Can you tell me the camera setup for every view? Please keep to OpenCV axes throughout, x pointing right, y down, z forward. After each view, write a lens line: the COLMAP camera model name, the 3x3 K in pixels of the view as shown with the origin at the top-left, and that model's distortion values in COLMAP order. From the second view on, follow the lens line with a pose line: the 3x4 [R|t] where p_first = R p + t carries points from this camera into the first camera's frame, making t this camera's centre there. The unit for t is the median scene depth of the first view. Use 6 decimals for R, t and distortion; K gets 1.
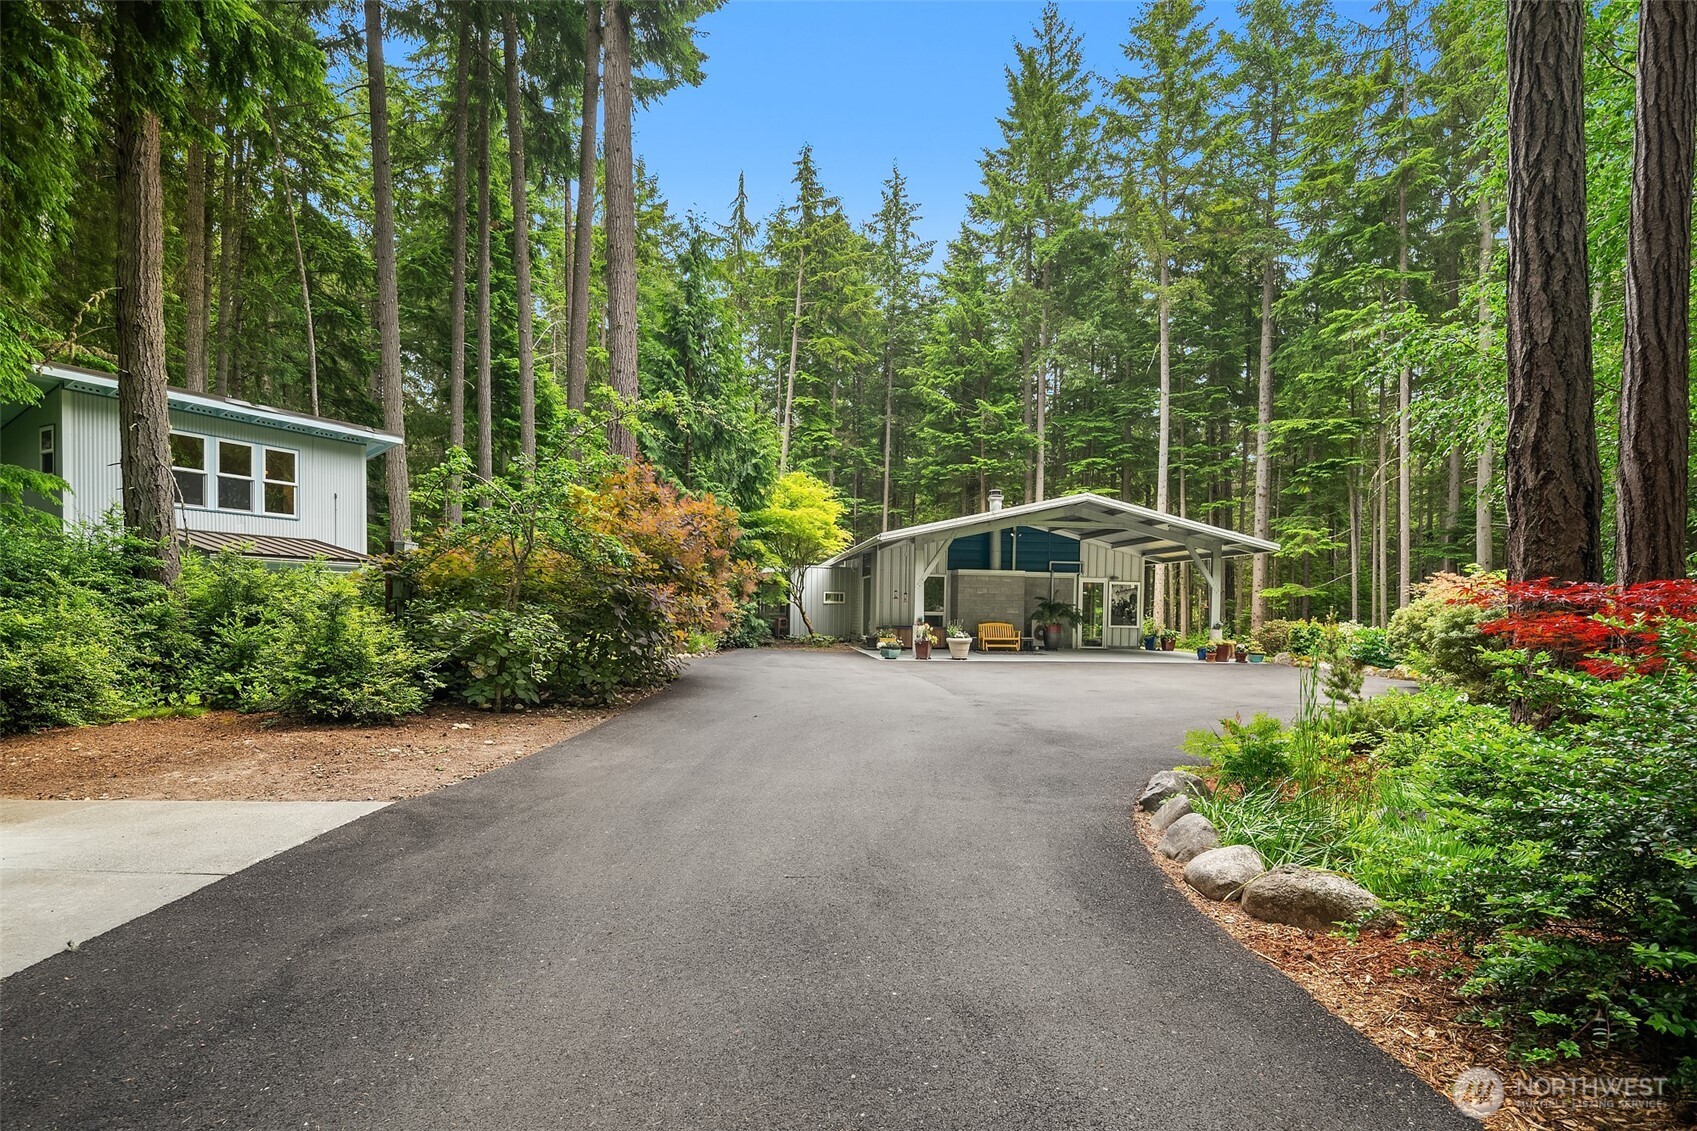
lens RADIAL K [[832.5, 0, 848.6], [0, 832.5, 631.3], [0, 0, 1]] dist [0.012752, -0.006128]
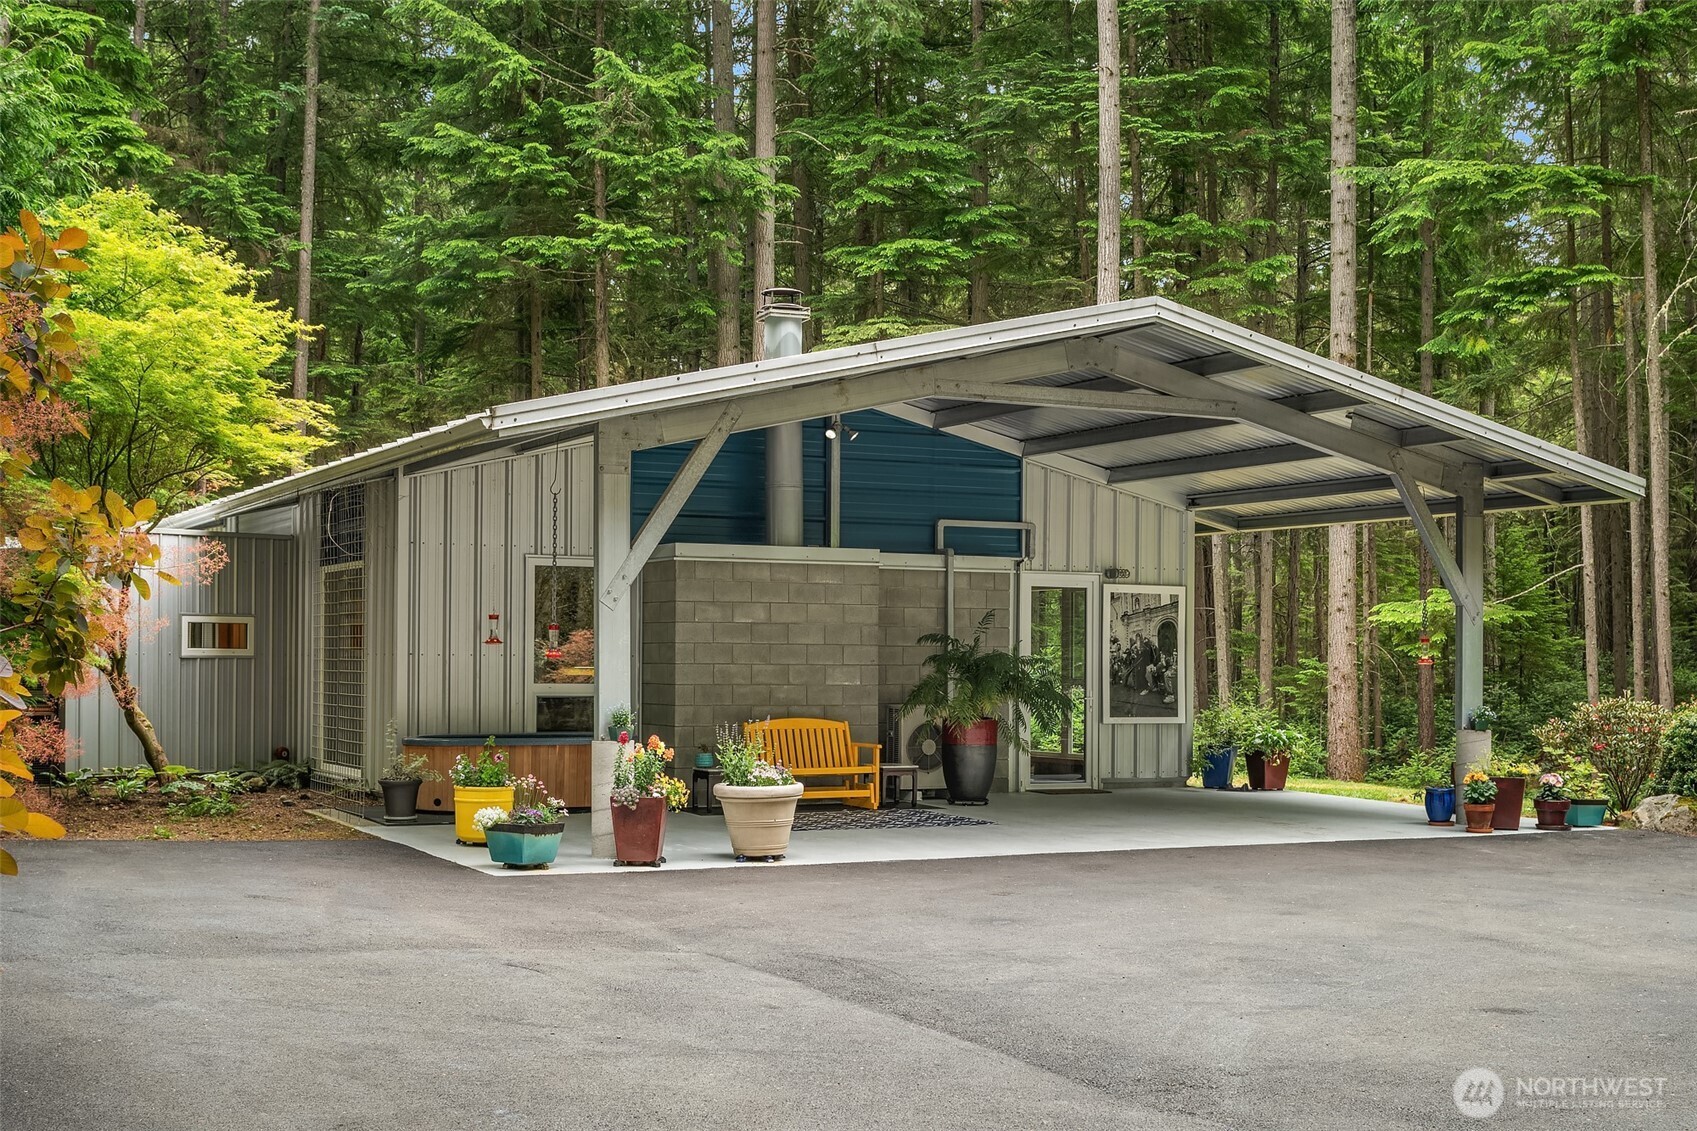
lens RADIAL K [[2156.8, 0, 872.5], [0, 2156.8, 626.9], [0, 0, 1]] dist [-0.054283, 0.000000]
pose [[0.941122, -0.004572, 0.338036, -0.062535], [0.017152, 0.999266, -0.034240, -0.015615], [-0.337631, 0.038022, 0.940510, 0.235552]]
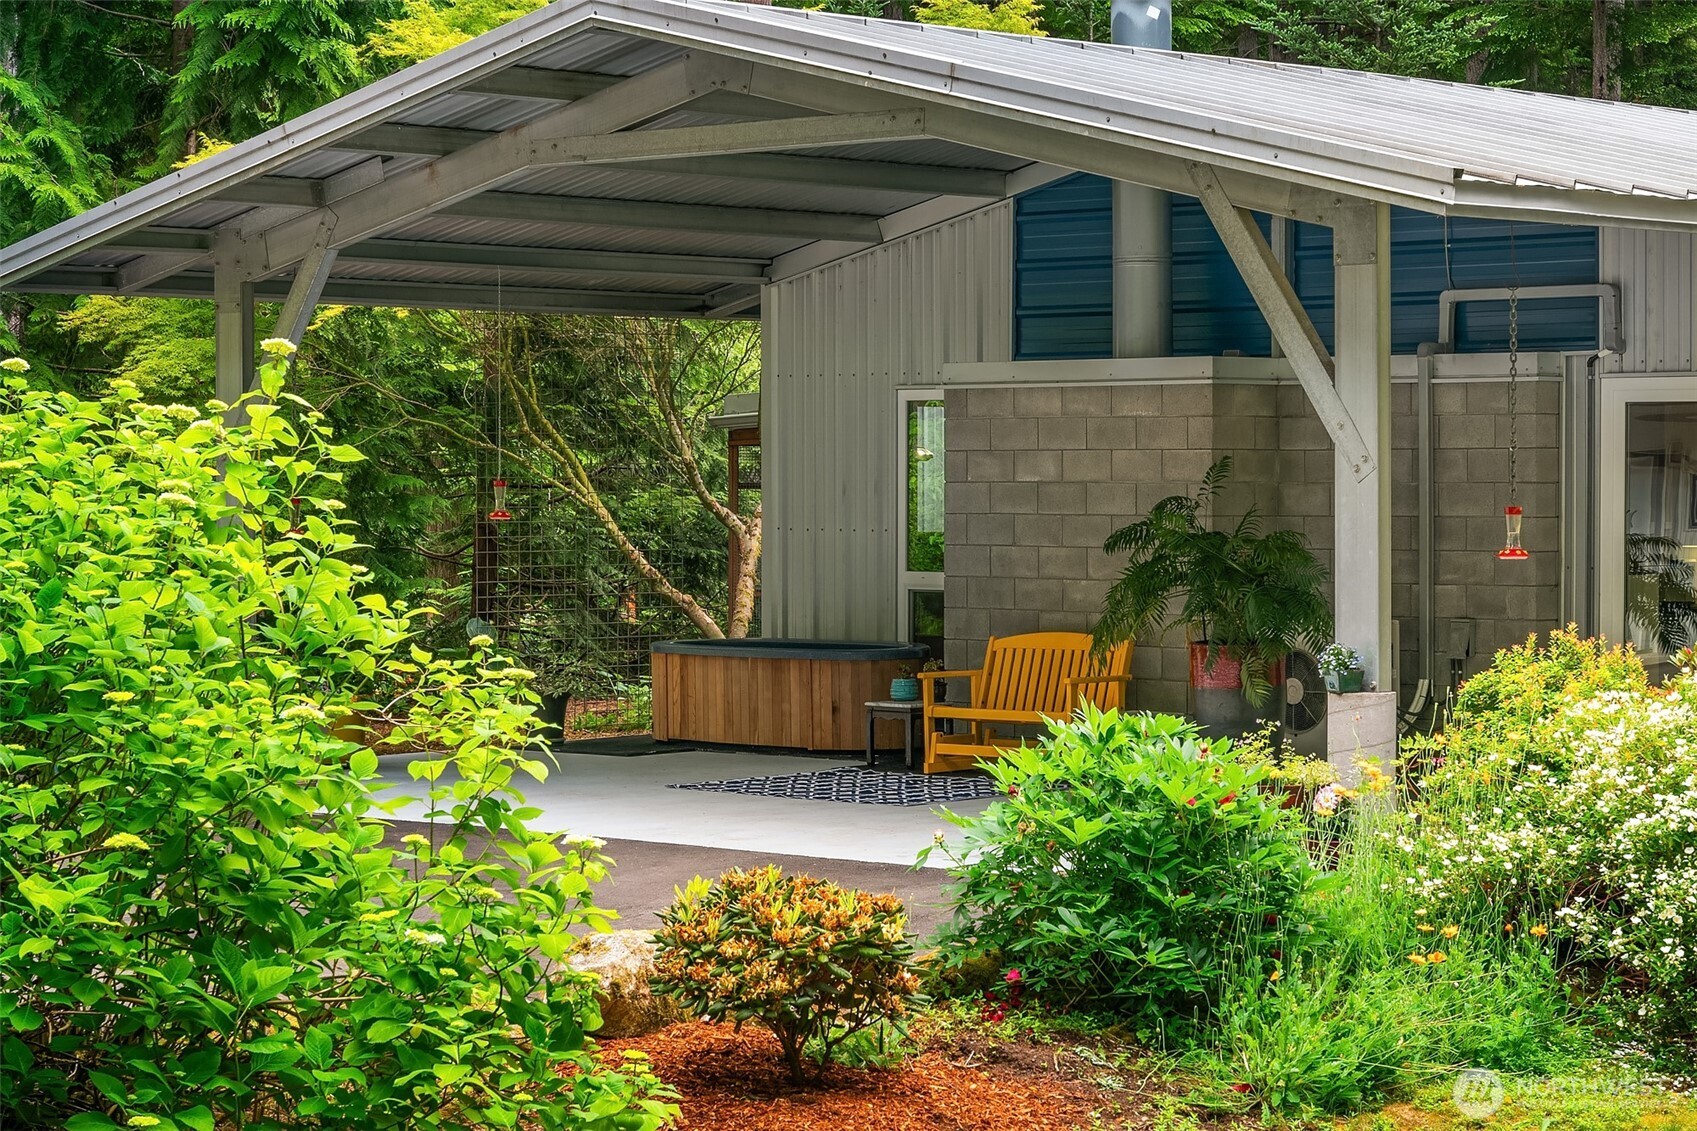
lens RADIAL K [[4274.9, 0, 849.7], [0, 4274.9, 565.3], [0, 0, 1]] dist [0.010200, 0.000000]
pose [[0.623115, -0.000058, -0.782130, 0.891661], [-0.010199, 0.999914, -0.008199, -0.016616], [0.782064, 0.013086, 0.623061, 0.330323]]
